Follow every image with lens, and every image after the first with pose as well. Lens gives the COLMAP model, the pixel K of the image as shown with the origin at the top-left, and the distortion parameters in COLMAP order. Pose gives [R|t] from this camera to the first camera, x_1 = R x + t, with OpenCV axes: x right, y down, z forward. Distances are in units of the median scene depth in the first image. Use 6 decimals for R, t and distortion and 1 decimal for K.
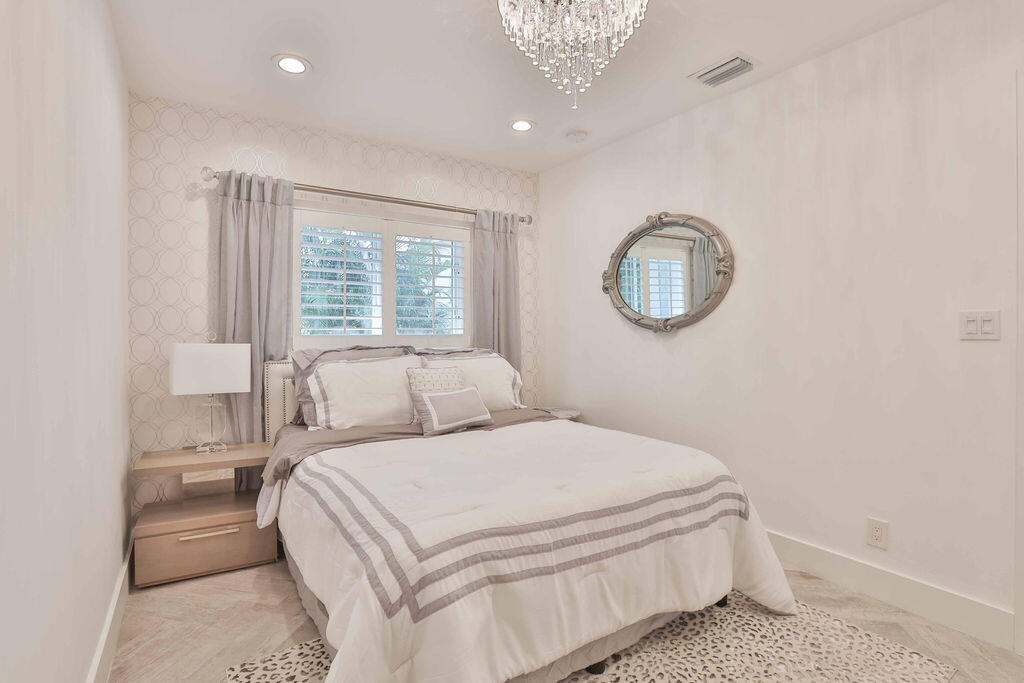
lens RADIAL K [[497.7, 0, 506.0], [0, 497.7, 336.6], [0, 0, 1]] dist [-0.086898, 0.038365]
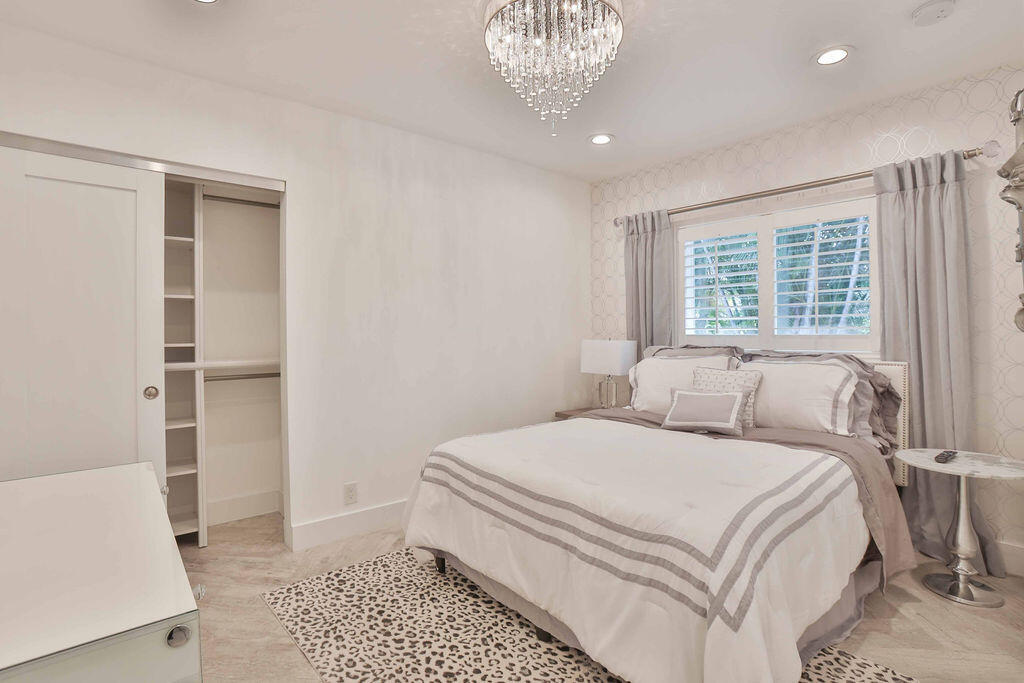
lens RADIAL K [[497.7, 0, 506.0], [0, 497.7, 336.6], [0, 0, 1]] dist [-0.086898, 0.038365]
pose [[0.116105, 0.007754, -0.993207, 0.795702], [-0.005816, 0.999958, 0.007127, -0.005280], [0.993220, 0.004949, 0.116145, 0.487018]]
